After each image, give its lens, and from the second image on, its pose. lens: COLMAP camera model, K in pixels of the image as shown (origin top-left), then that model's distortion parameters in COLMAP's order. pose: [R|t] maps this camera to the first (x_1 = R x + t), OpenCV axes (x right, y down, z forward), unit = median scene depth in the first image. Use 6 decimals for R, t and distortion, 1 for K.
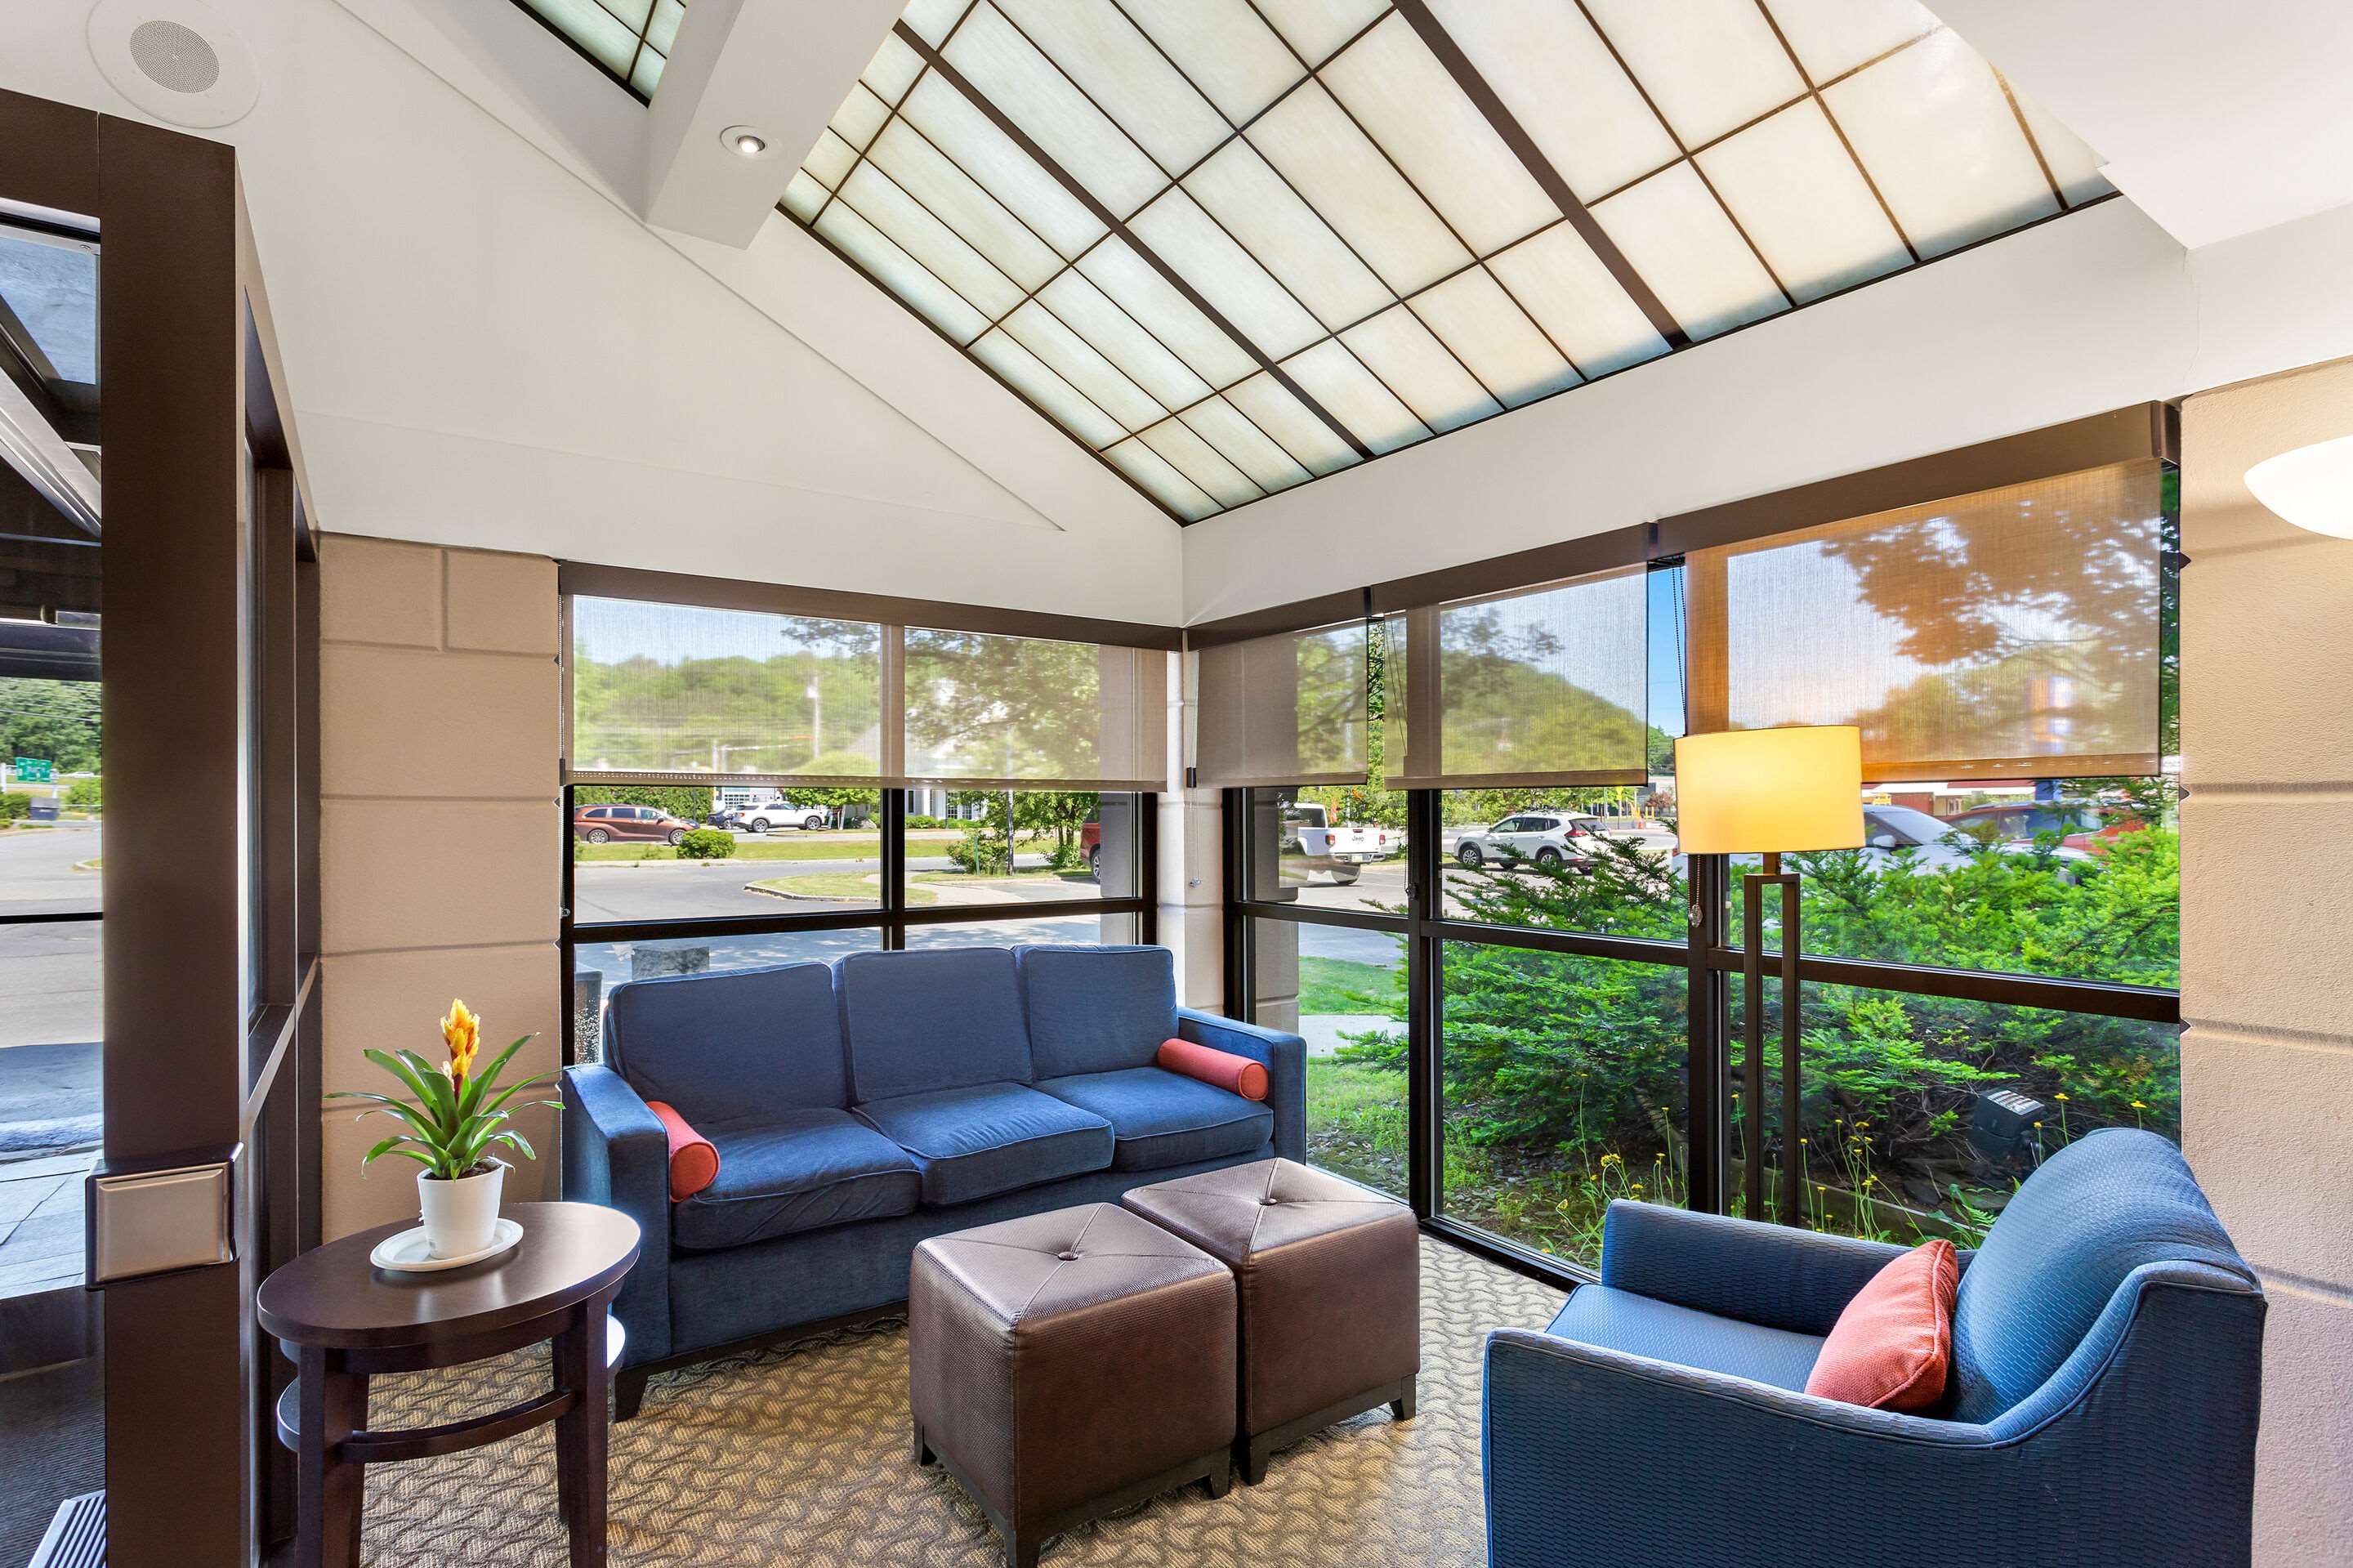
lens RADIAL K [[1145.8, 0, 1163.0], [0, 1145.8, 818.6], [0, 0, 1]] dist [0.000547, 0.000991]
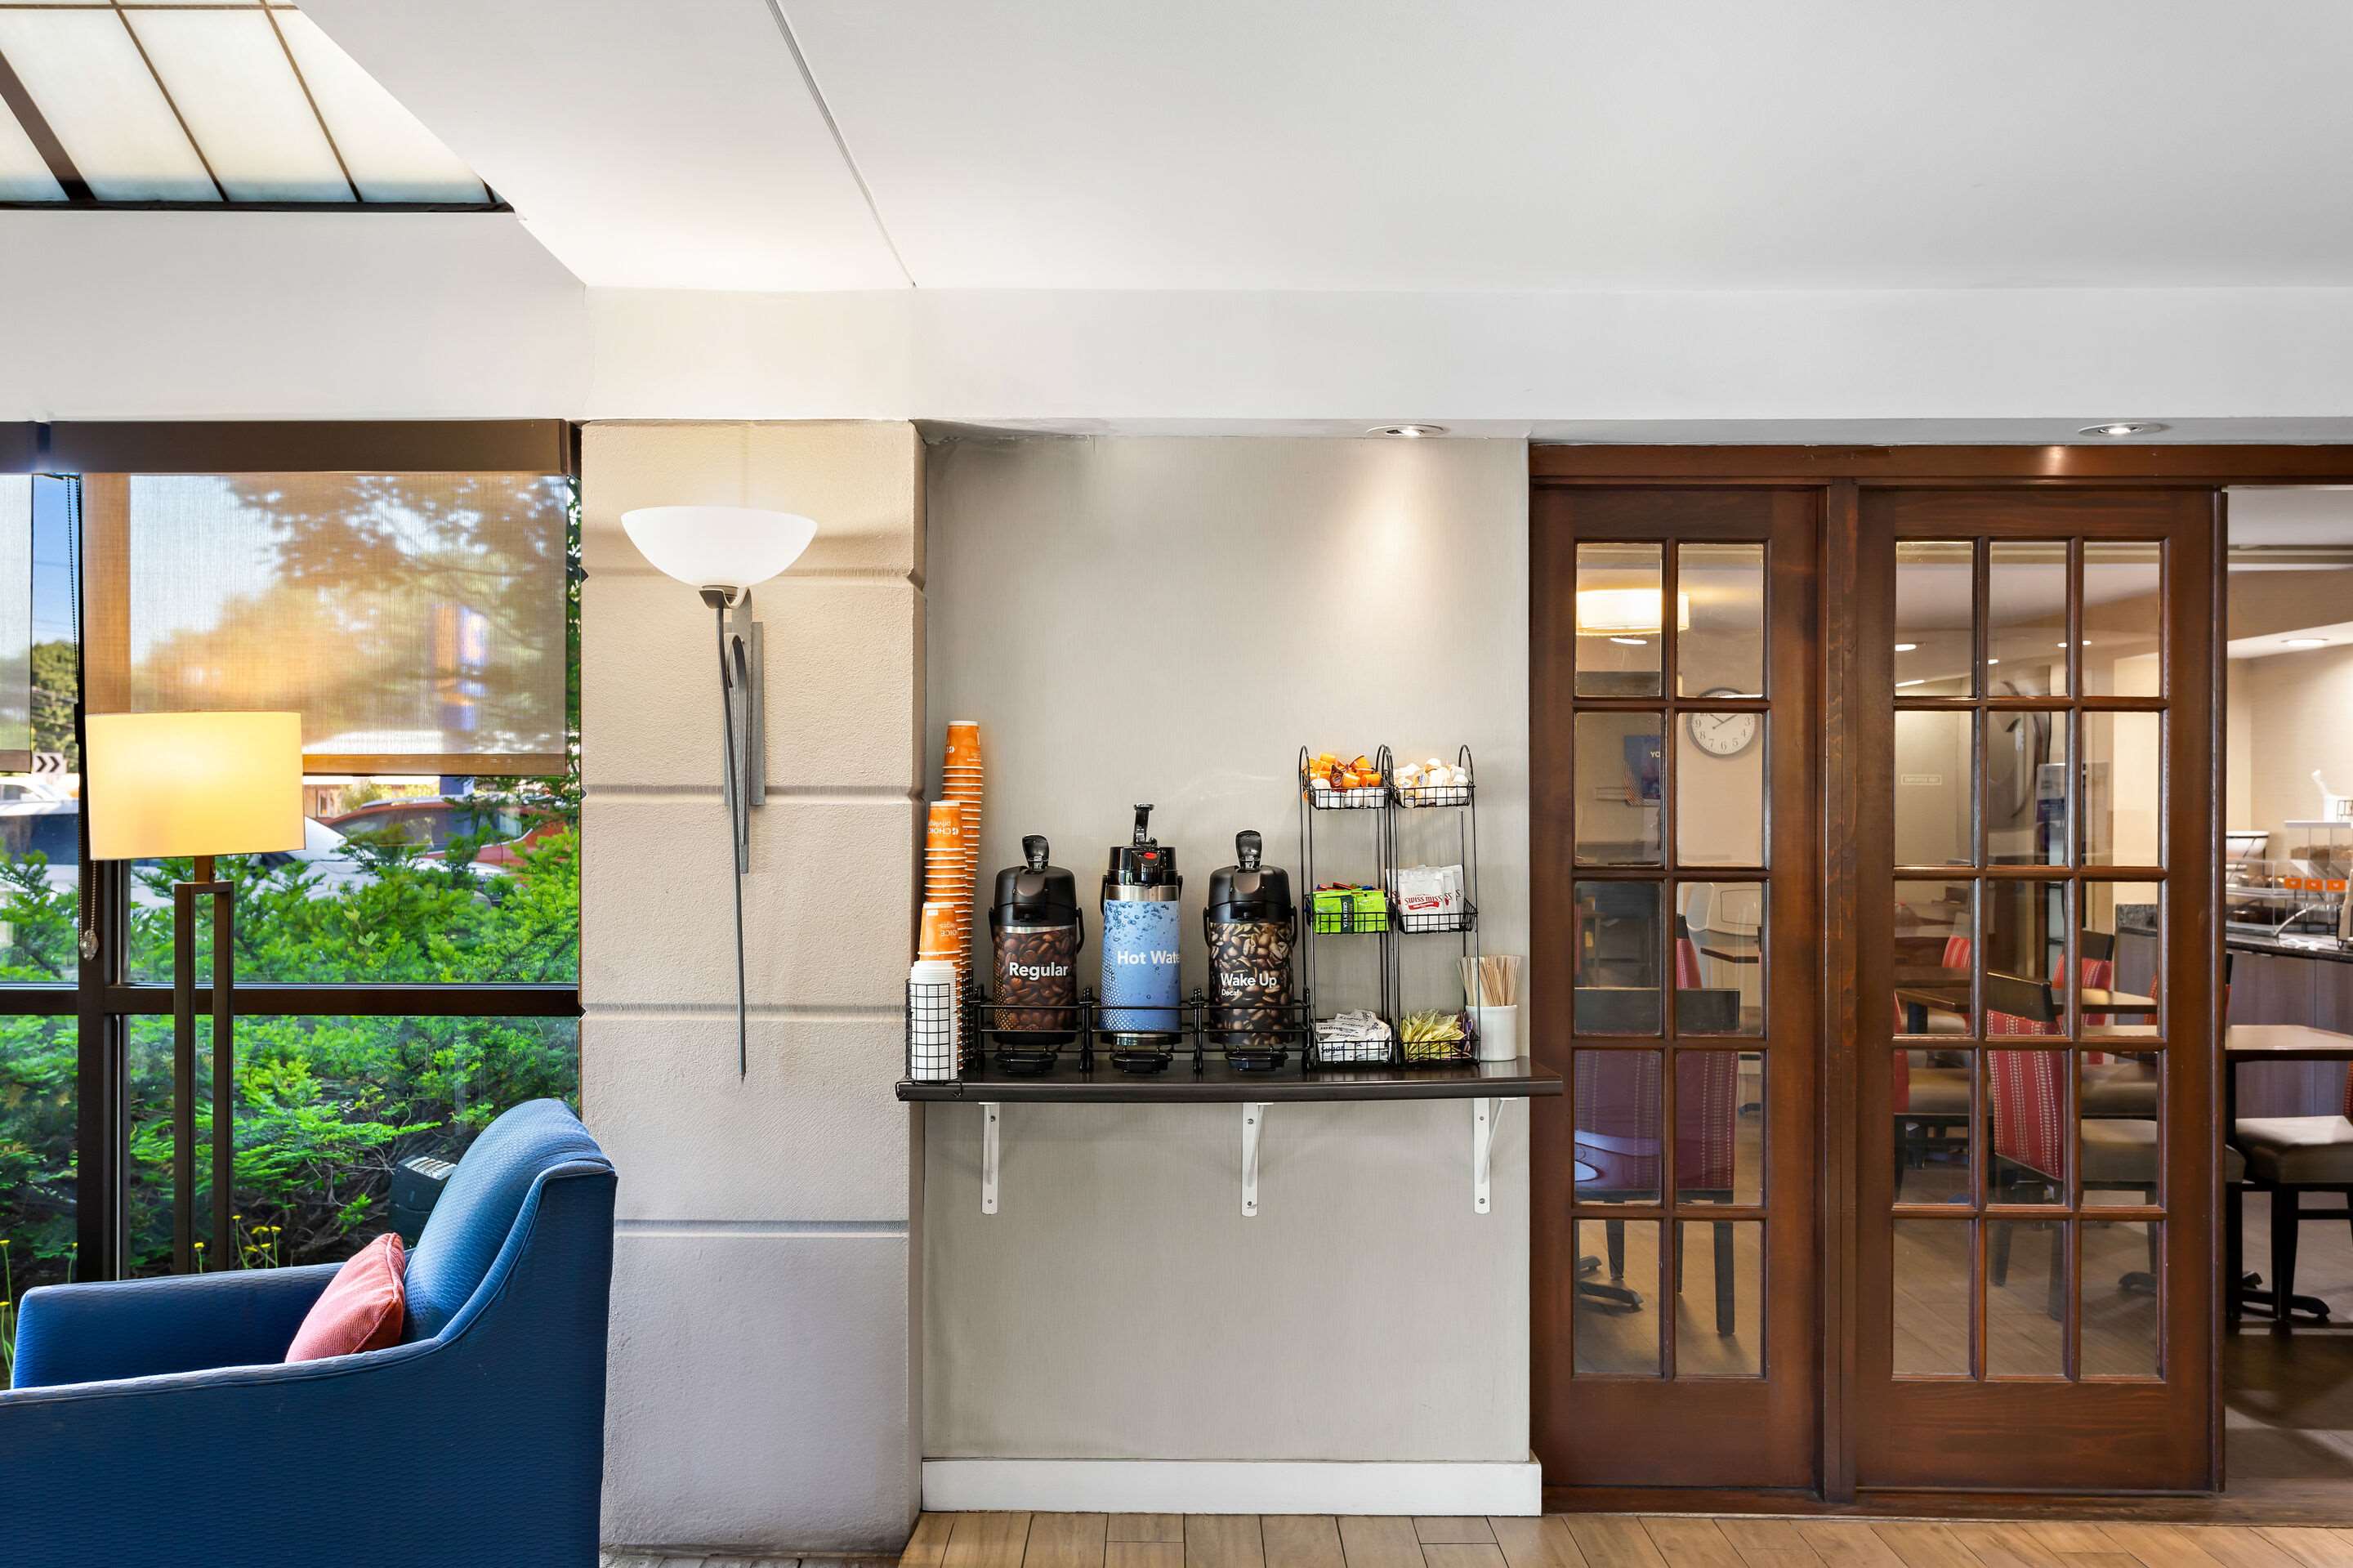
lens RADIAL K [[2287.5, 0, 1175.4], [0, 2287.5, 791.7], [0, 0, 1]] dist [0.005653, 0.000000]
pose [[0.570317, 0.011909, 0.821338, -0.289754], [-0.000266, 0.999898, -0.014313, 0.003800], [-0.821424, 0.007944, 0.570262, -0.355813]]
